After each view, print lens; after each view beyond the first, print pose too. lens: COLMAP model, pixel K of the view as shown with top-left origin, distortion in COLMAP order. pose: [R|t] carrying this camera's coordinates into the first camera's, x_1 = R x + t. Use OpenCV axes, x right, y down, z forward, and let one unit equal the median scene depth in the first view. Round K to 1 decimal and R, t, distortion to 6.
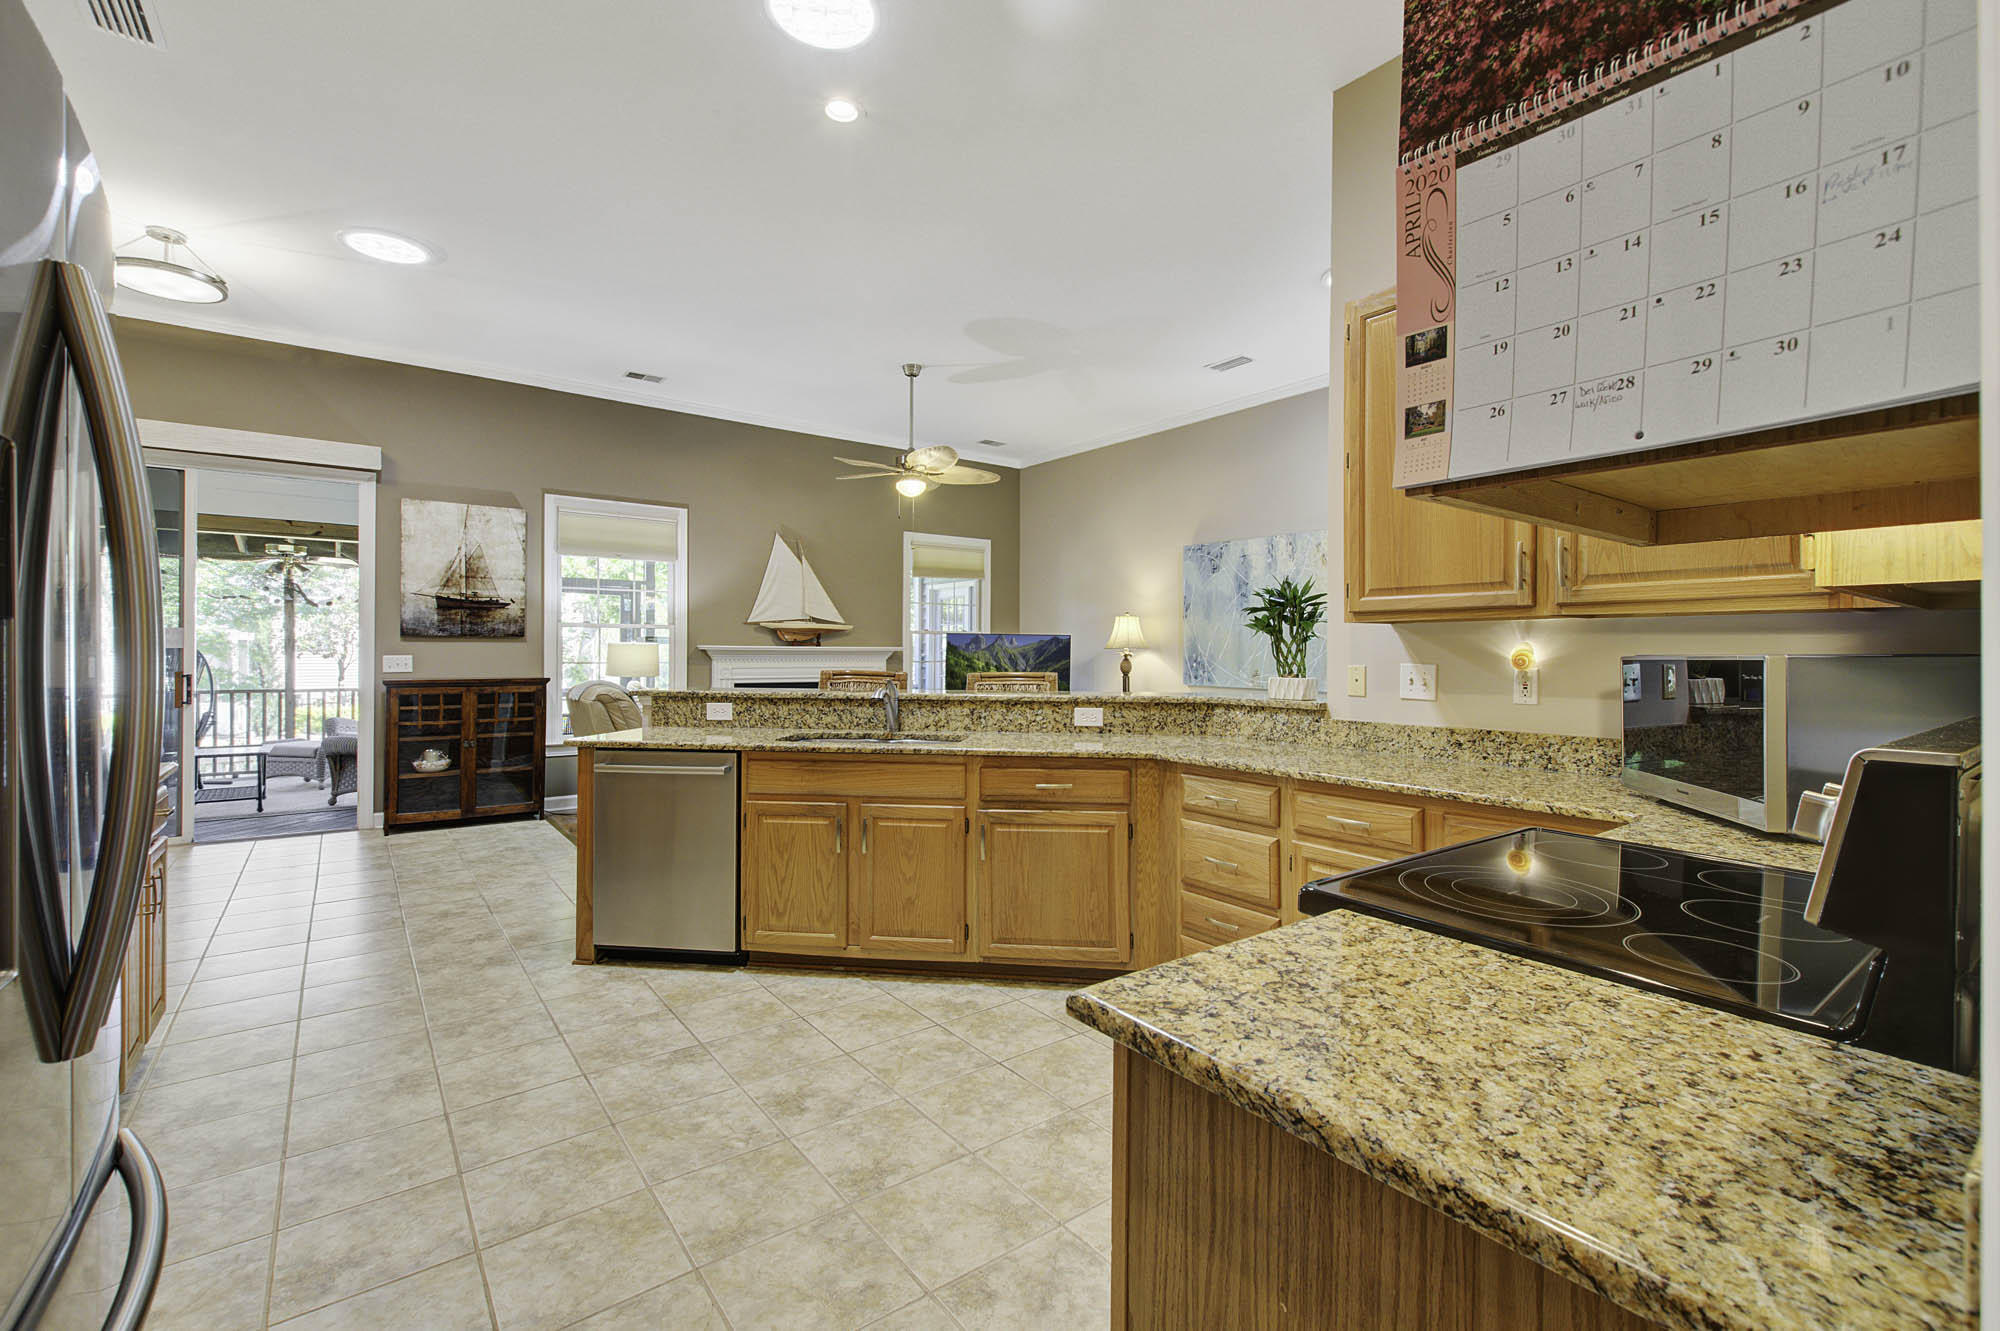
lens RADIAL K [[872.1, 0, 1009.9], [0, 872.1, 649.2], [0, 0, 1]] dist [0.020896, -0.000791]
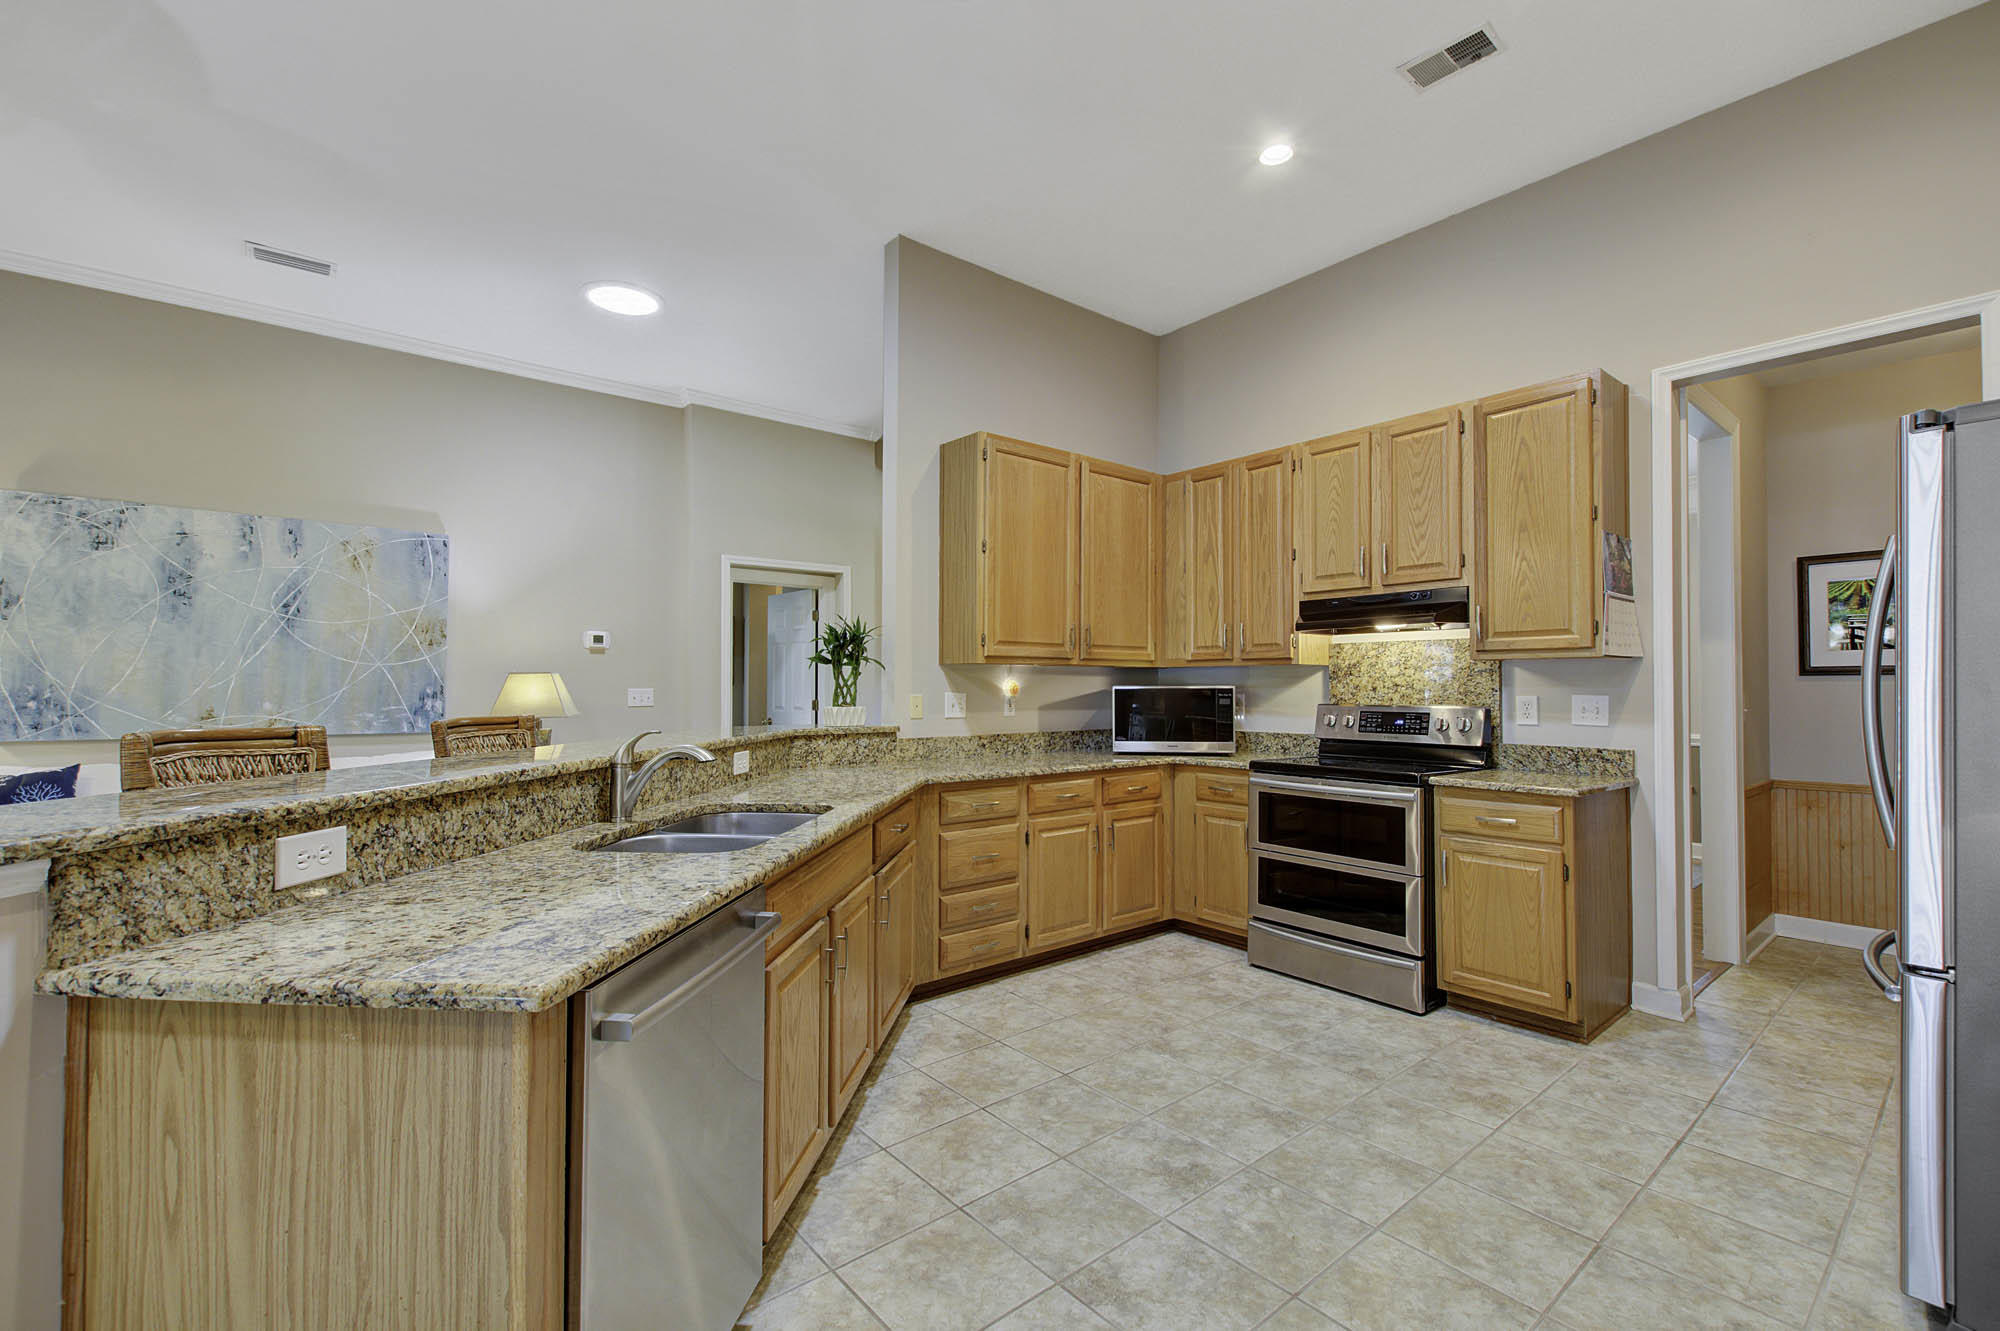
lens RADIAL K [[850.5, 0, 1005.8], [0, 850.5, 672.0], [0, 0, 1]] dist [0.025827, -0.012647]
pose [[-0.042957, 0.013025, 0.998992, -0.439674], [-0.005755, 0.999895, -0.013285, 0.000557], [-0.999060, -0.006320, -0.042877, 0.471518]]
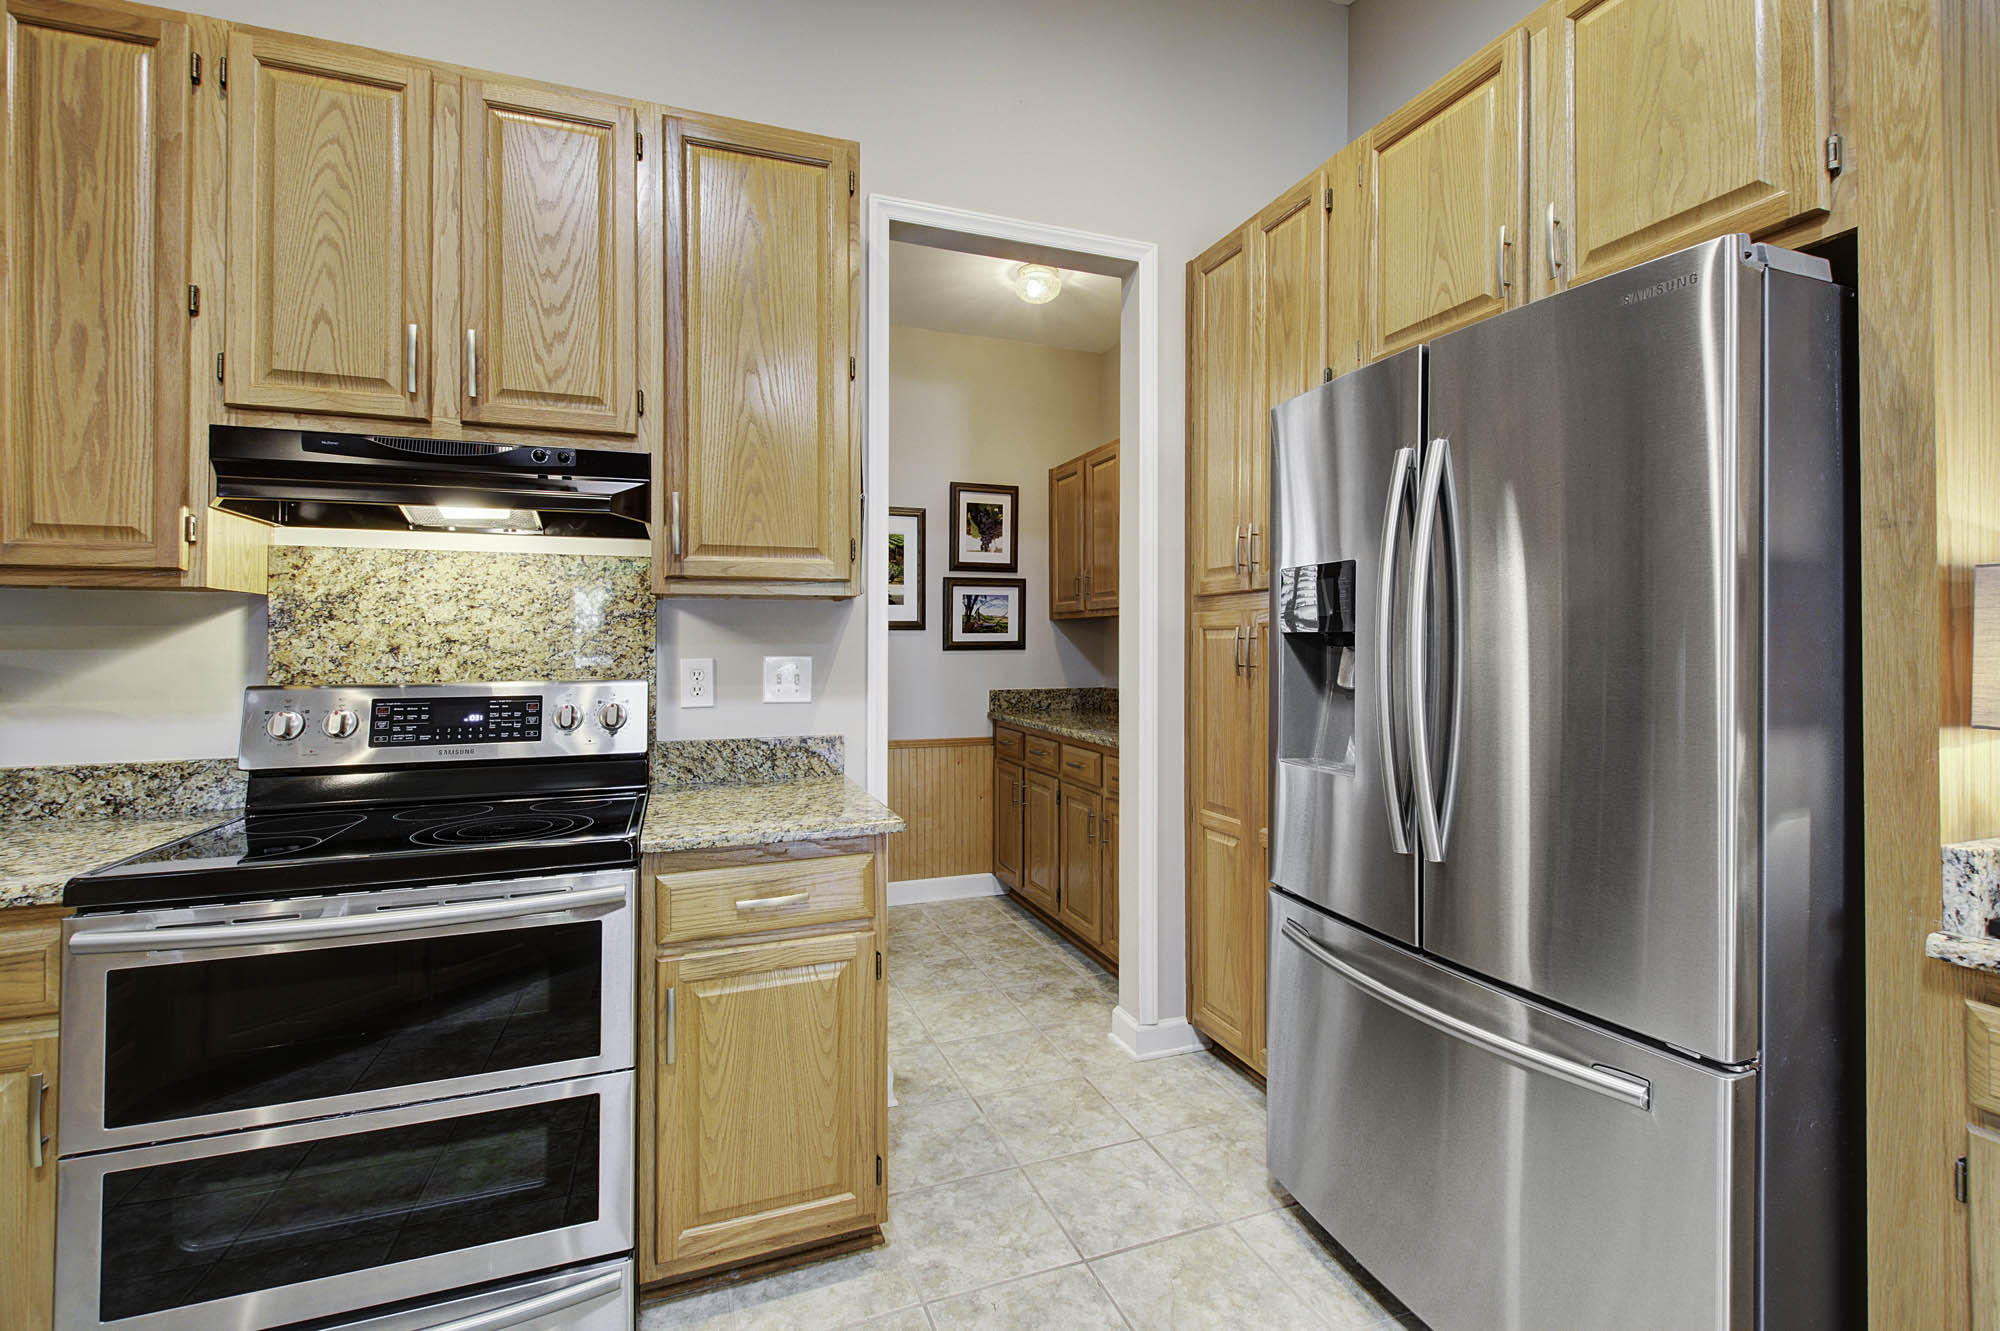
lens RADIAL K [[878.5, 0, 986.9], [0, 878.5, 631.1], [0, 0, 1]] dist [0.003111, -0.000641]
pose [[-0.954786, 0.001674, 0.297288, -0.096021], [-0.003122, 0.999873, -0.015659, 0.001061], [-0.297276, -0.015879, -0.954659, 0.399670]]
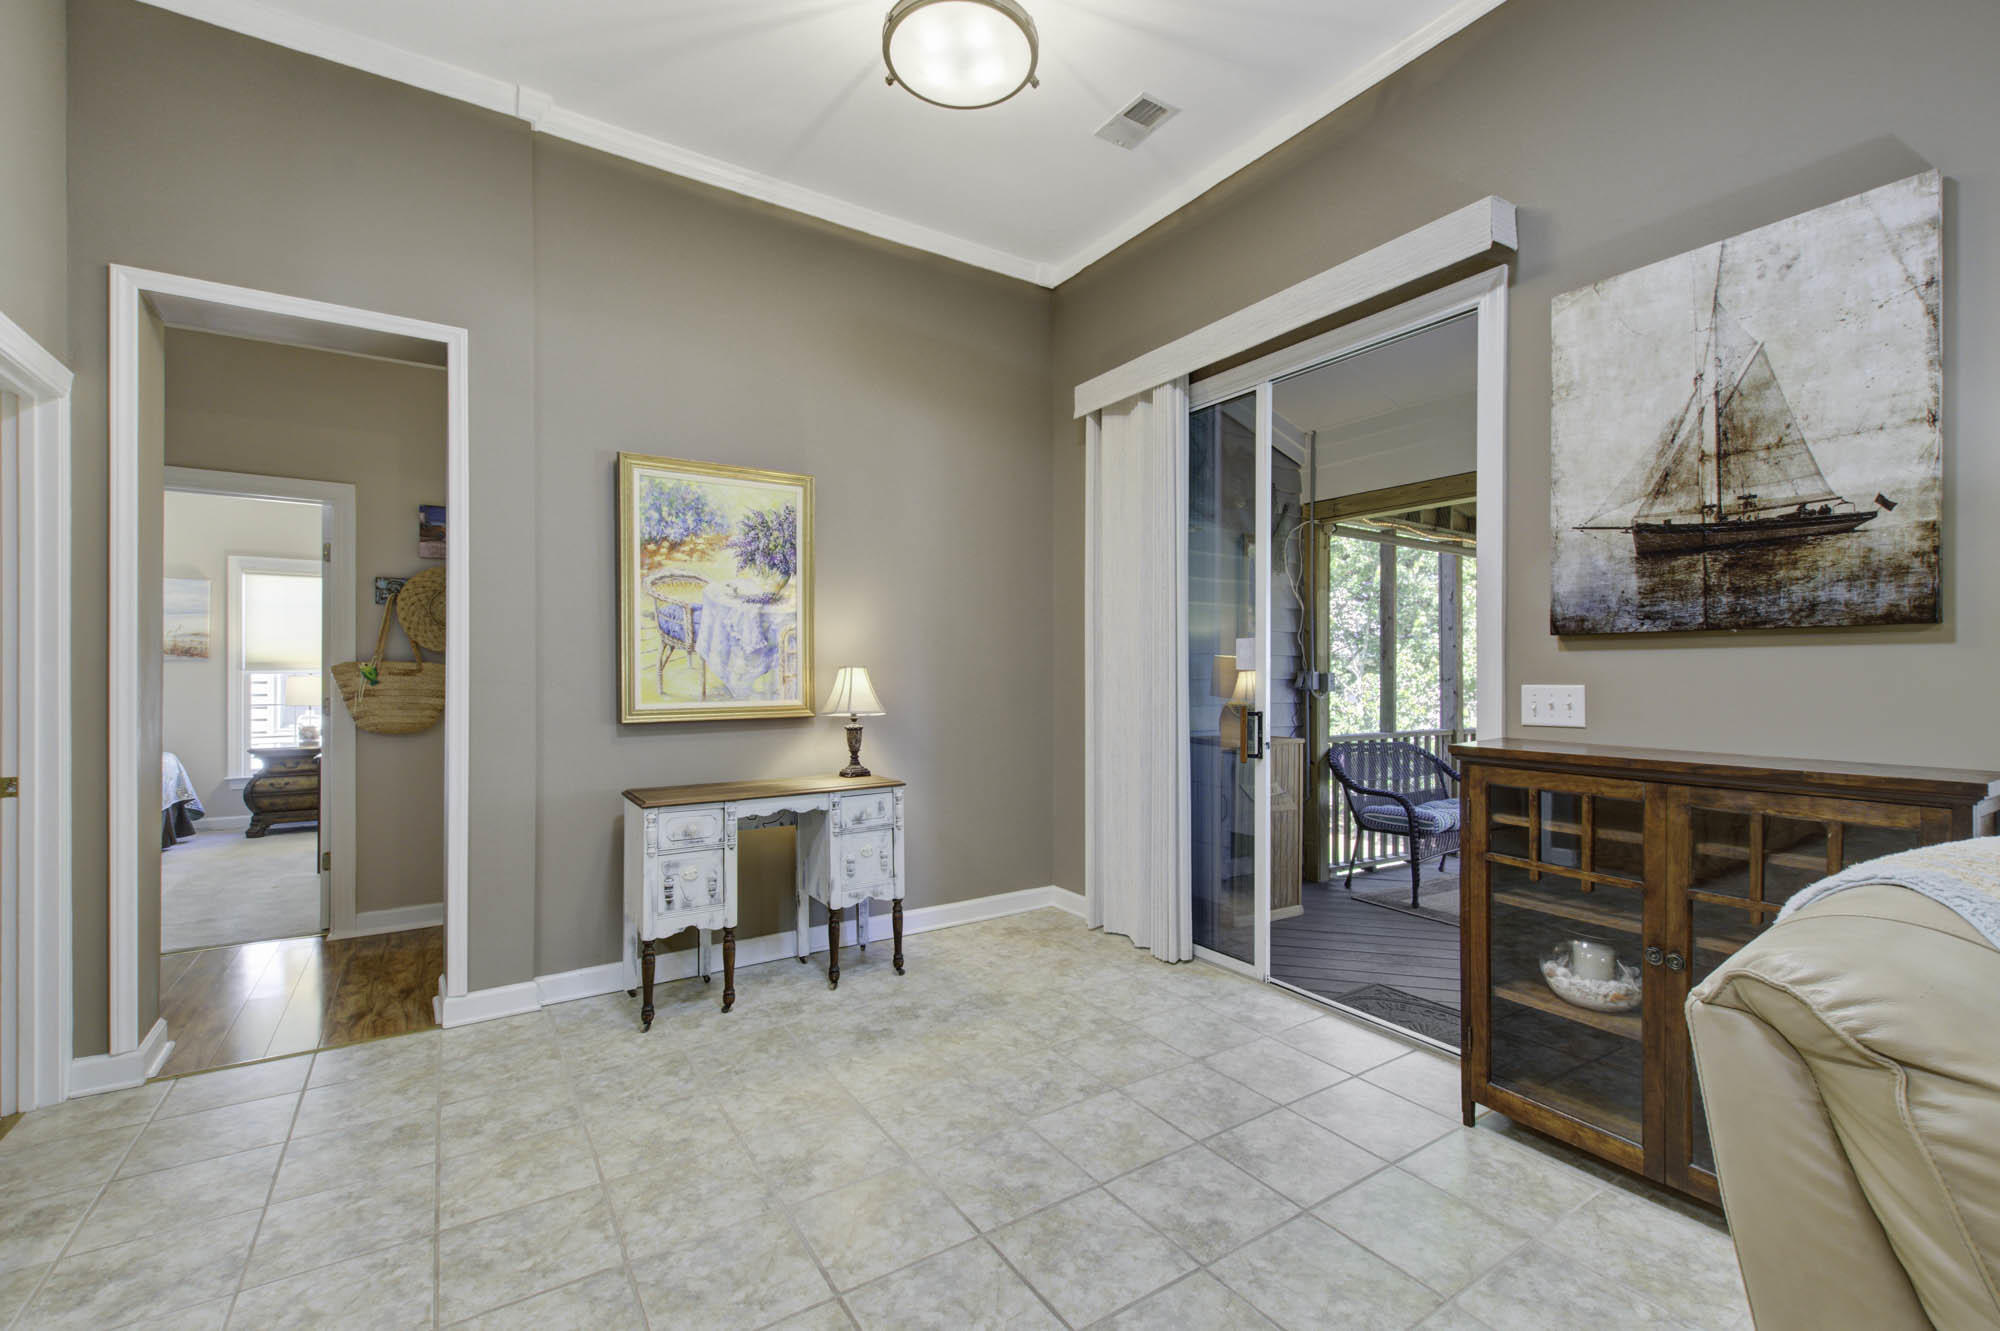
lens RADIAL K [[850.5, 0, 1005.8], [0, 850.5, 672.0], [0, 0, 1]] dist [0.025827, -0.012647]
pose [[-0.074393, -0.002558, -0.997226, -0.269488], [0.002217, 0.999994, -0.002731, 0.001624], [0.997227, -0.002414, -0.074387, 0.756749]]
